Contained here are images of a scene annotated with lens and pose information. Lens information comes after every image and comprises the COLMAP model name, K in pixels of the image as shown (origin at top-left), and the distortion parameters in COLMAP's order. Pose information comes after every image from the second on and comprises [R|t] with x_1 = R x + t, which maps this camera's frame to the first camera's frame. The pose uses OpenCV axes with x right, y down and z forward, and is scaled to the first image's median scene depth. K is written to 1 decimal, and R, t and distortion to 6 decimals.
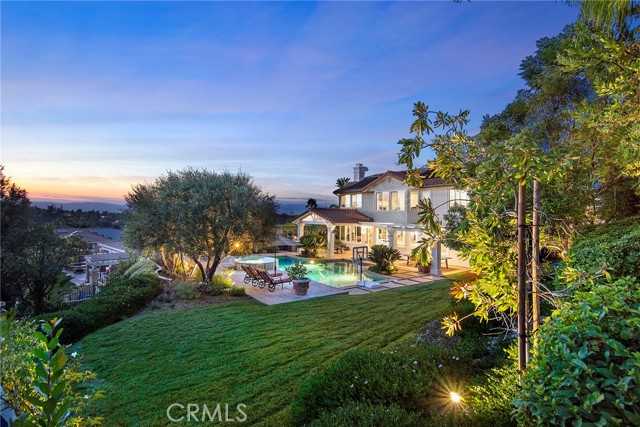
lens RADIAL K [[307.5, 0, 320.0], [0, 307.5, 213.5], [0, 0, 1]] dist [0.000552, -0.000004]
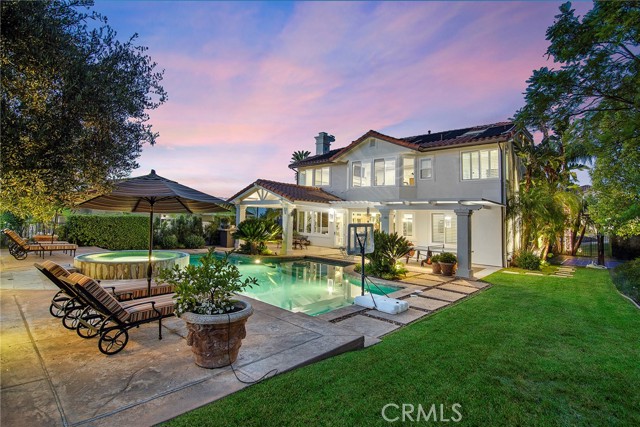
lens RADIAL K [[307.5, 0, 320.0], [0, 307.5, 213.5], [0, 0, 1]] dist [0.000552, -0.000004]
pose [[0.985213, 0.013079, 0.170832, -0.008490], [-0.011422, 0.999878, -0.010678, 0.062481], [-0.170950, 0.008569, 0.985242, 0.345608]]
